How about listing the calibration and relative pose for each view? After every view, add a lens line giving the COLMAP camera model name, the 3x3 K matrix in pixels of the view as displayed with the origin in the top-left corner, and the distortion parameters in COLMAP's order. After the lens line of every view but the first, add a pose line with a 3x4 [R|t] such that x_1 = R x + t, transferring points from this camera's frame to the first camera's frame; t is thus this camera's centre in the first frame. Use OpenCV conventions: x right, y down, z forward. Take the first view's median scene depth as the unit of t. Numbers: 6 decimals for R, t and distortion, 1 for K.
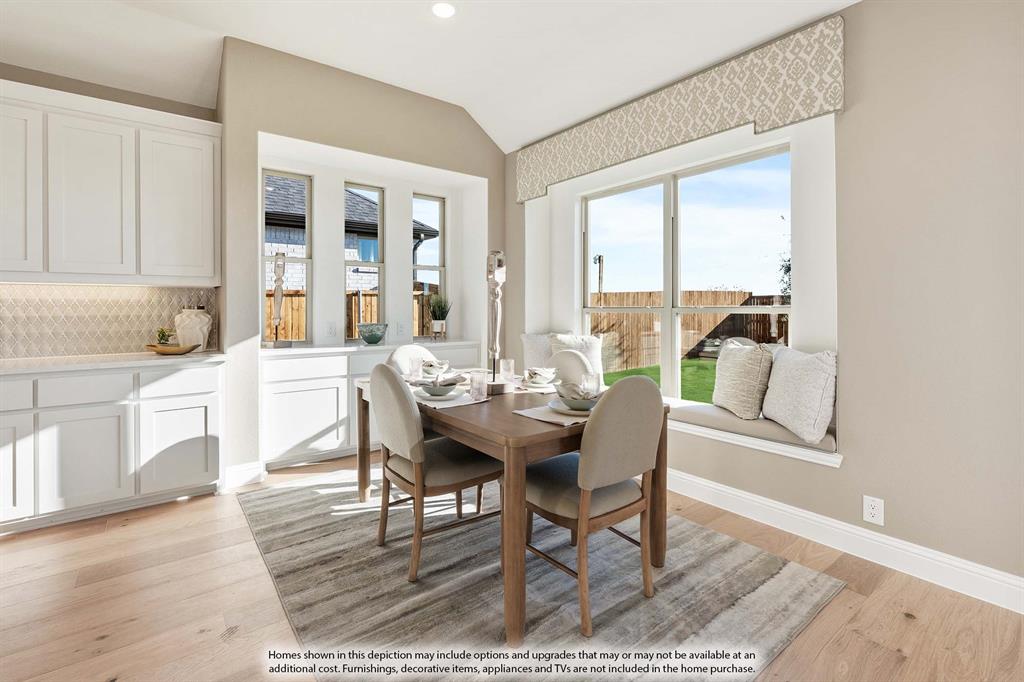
lens RADIAL K [[468.1, 0, 510.0], [0, 468.1, 306.8], [0, 0, 1]] dist [0.000062, -0.000185]
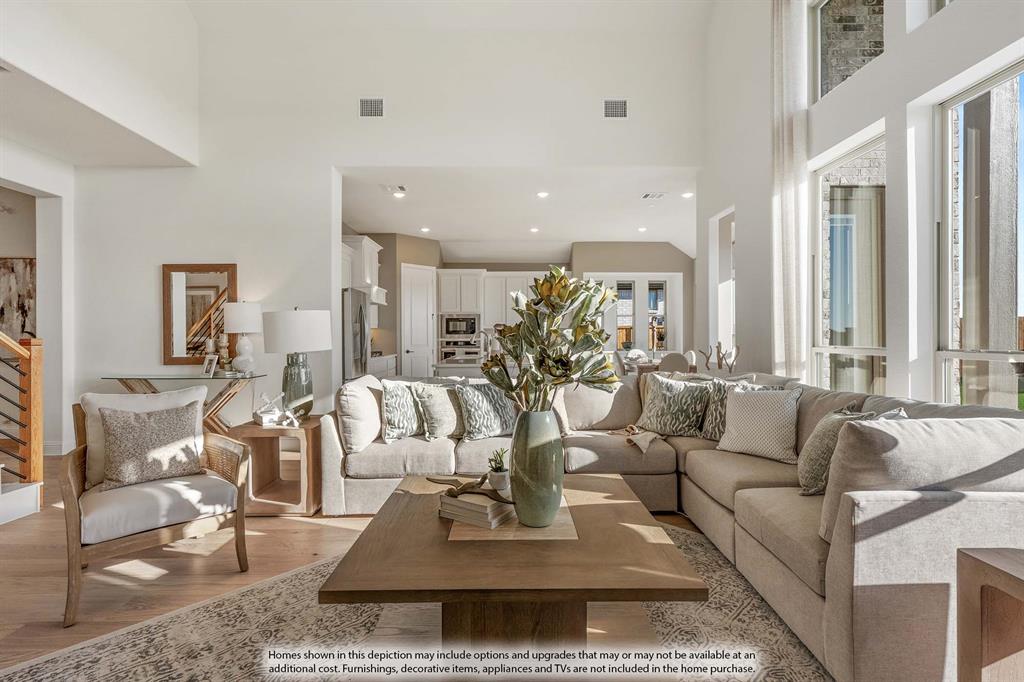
lens RADIAL K [[423.8, 0, 512.0], [0, 423.8, 341.0], [0, 0, 1]] dist [-0.000132, -0.000027]
pose [[0.797716, 0.007544, -0.602986, 0.701855], [0.003430, 0.999849, 0.017047, -0.008854], [0.603023, -0.015666, 0.797570, -1.378028]]
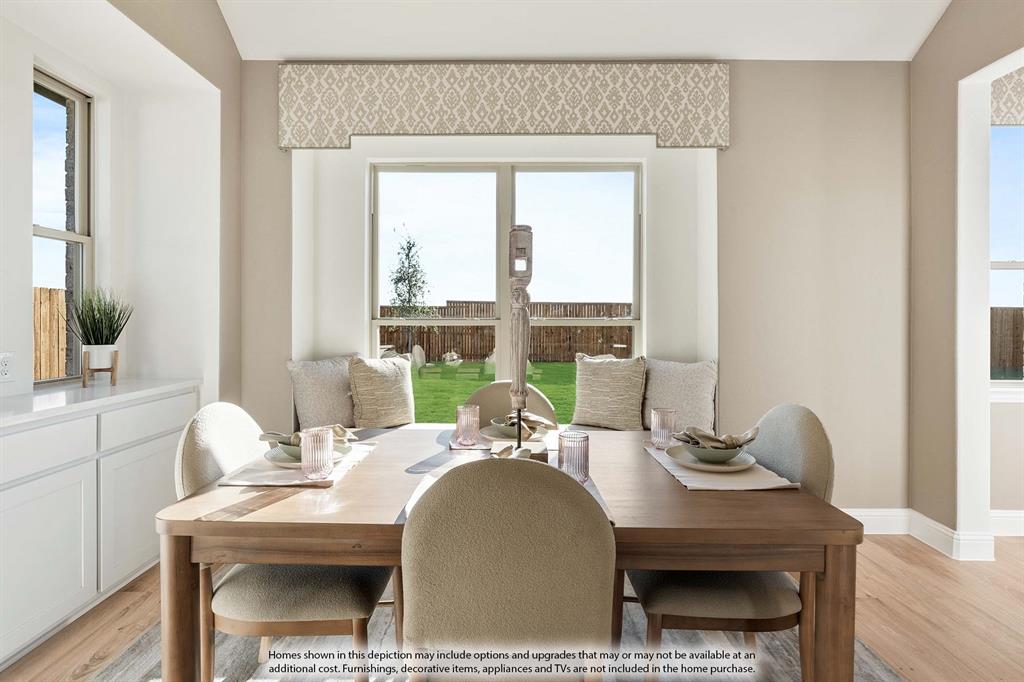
lens RADIAL K [[483.5, 0, 510.0], [0, 483.5, 323.4], [0, 0, 1]] dist [-0.001758, -0.000396]
pose [[0.615106, 0.001986, 0.788442, -0.420593], [-0.004623, 0.999989, 0.001088, 0.007744], [-0.788431, -0.004315, 0.615109, 0.529764]]
